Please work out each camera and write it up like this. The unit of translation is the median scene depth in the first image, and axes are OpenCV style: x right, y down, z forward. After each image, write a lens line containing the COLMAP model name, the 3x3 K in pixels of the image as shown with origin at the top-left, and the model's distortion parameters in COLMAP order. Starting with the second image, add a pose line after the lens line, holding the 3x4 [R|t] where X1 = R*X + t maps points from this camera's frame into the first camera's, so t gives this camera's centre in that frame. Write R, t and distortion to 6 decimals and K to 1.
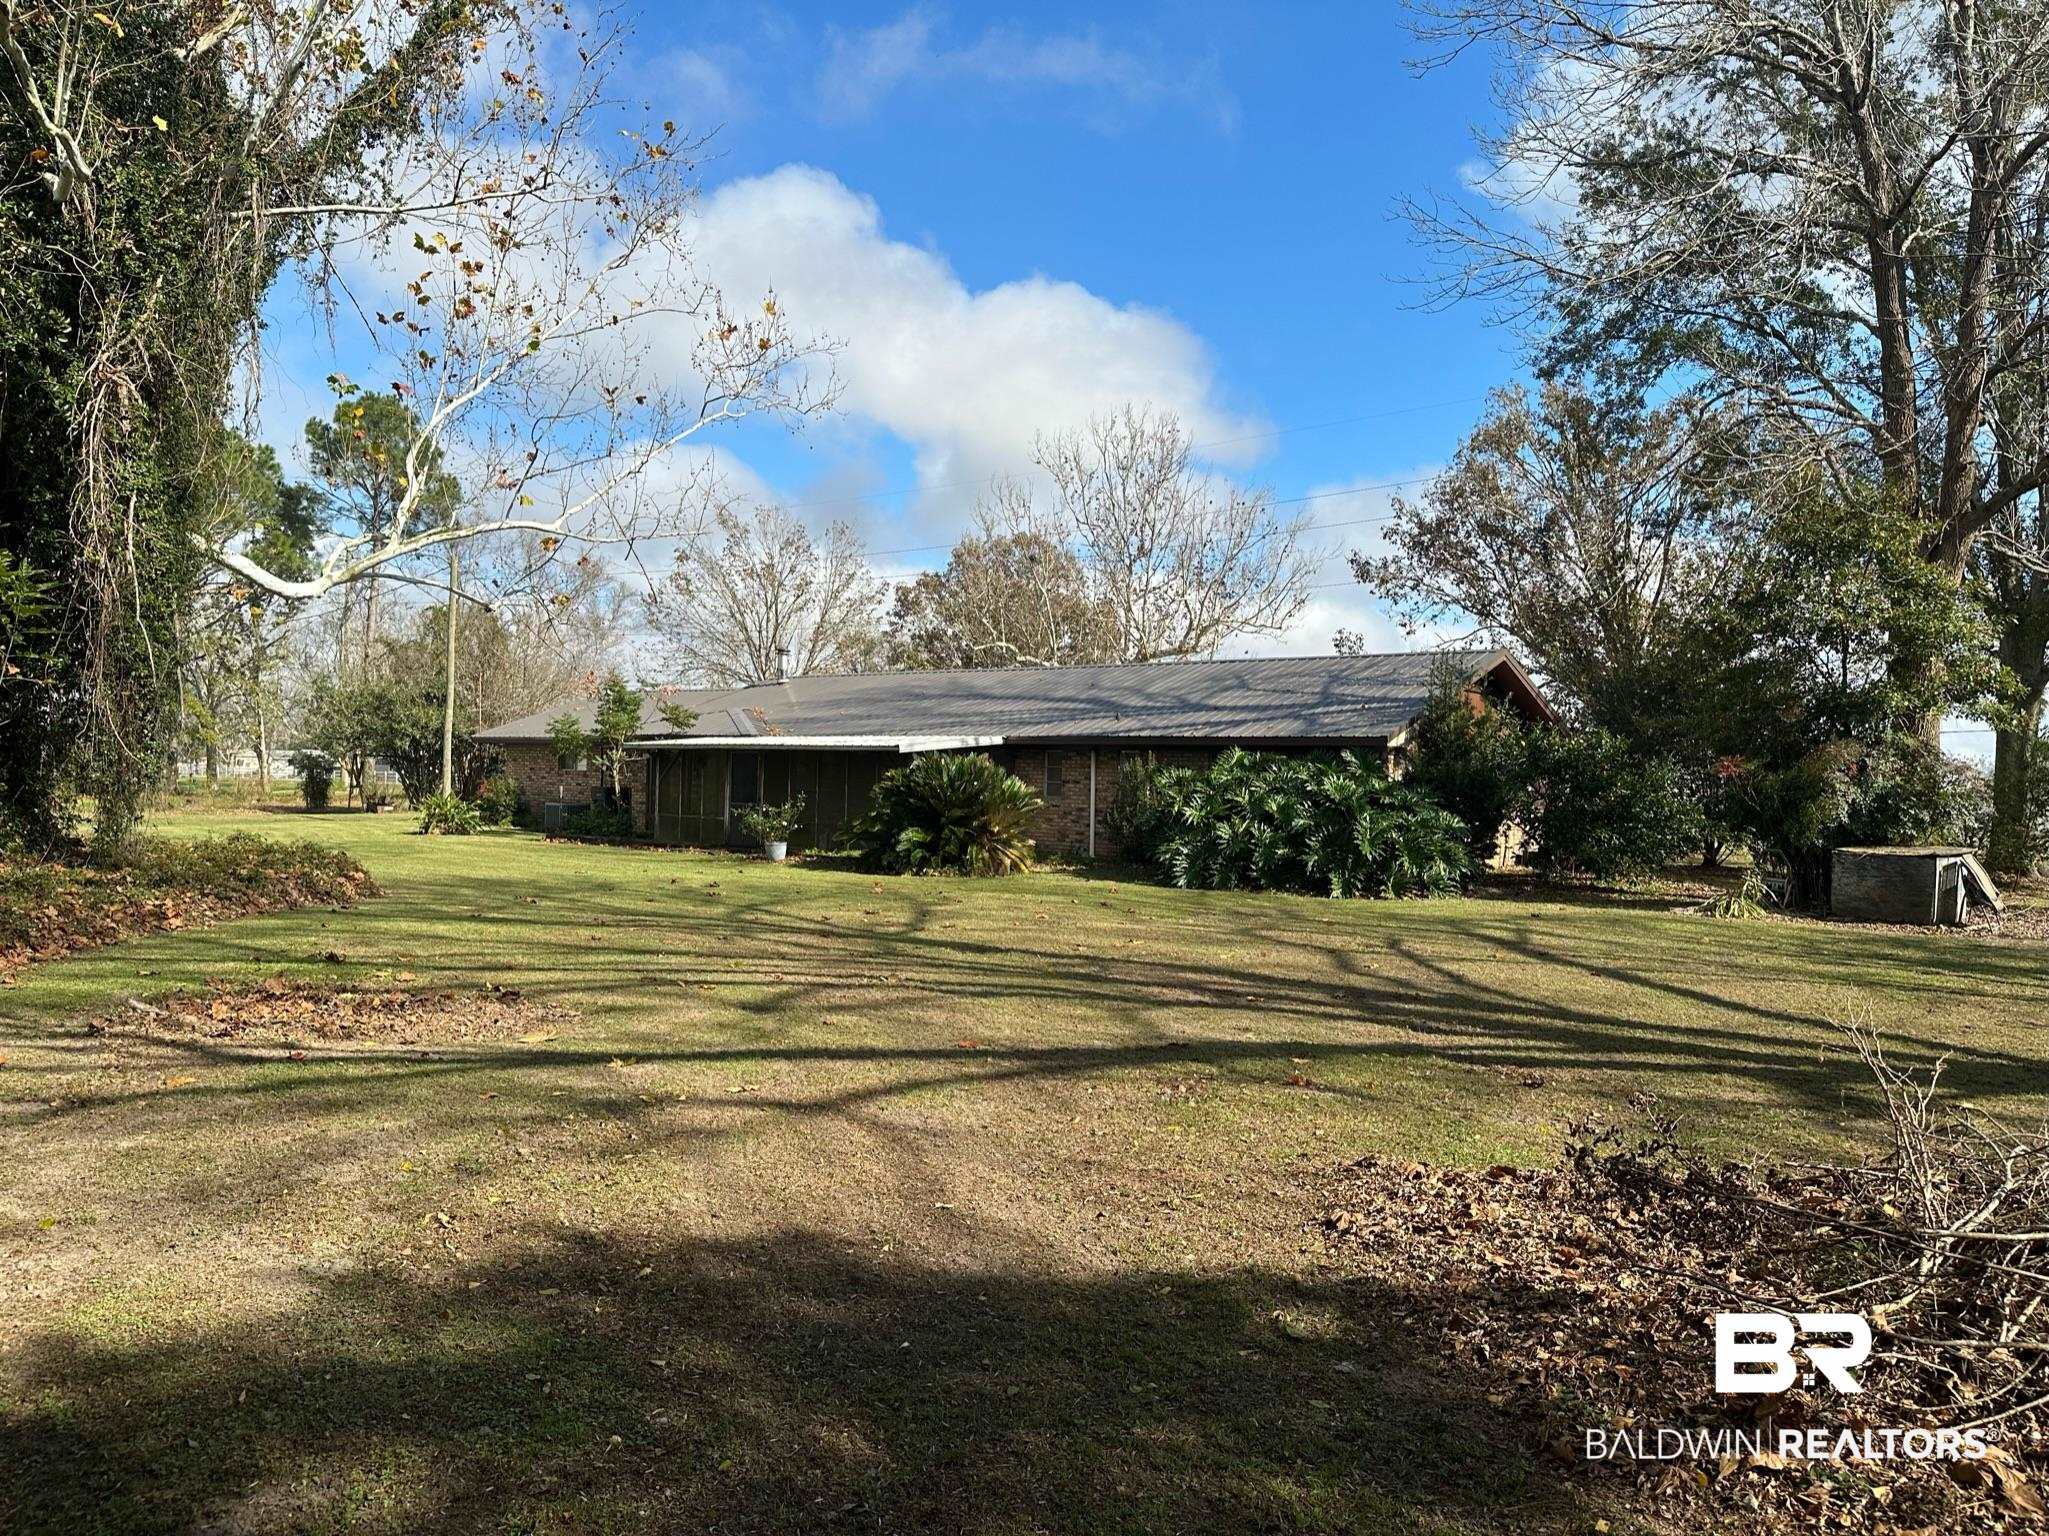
lens RADIAL K [[1435.8, 0, 1022.2], [0, 1435.8, 774.4], [0, 0, 1]] dist [0.090381, -0.123157]
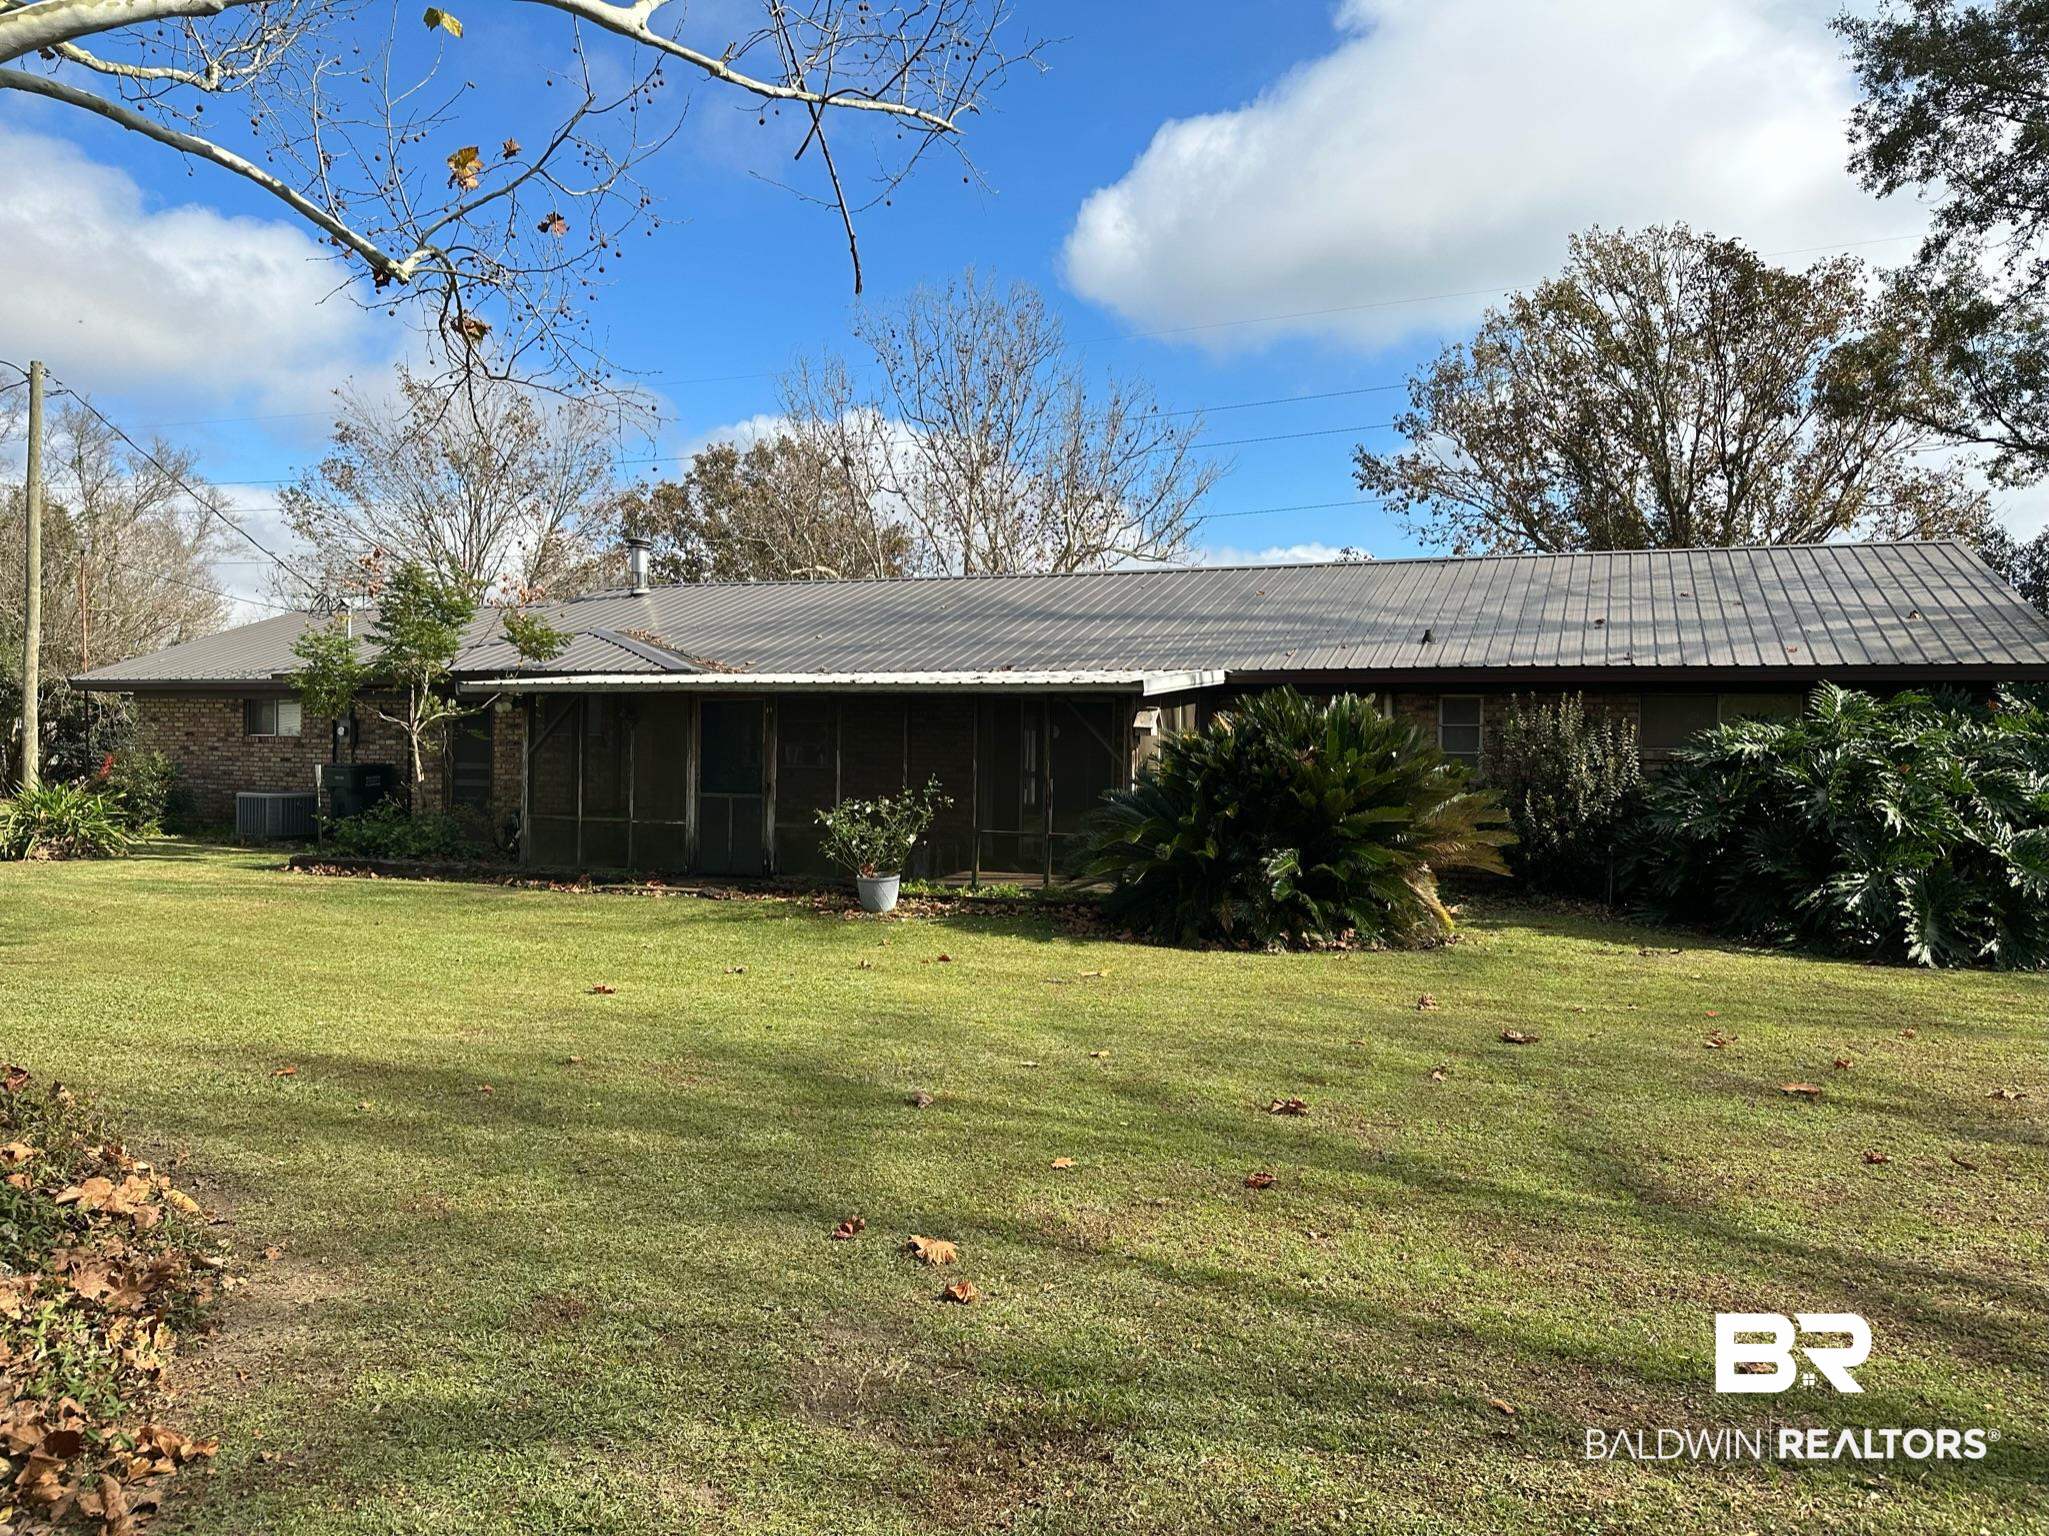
lens RADIAL K [[1435.8, 0, 1028.5], [0, 1435.8, 756.4], [0, 0, 1]] dist [0.090381, -0.123157]
pose [[0.961469, -0.010472, 0.274715, -0.207959], [0.006783, 0.999874, 0.014376, -0.000940], [-0.274830, -0.011959, 0.961418, 0.402036]]
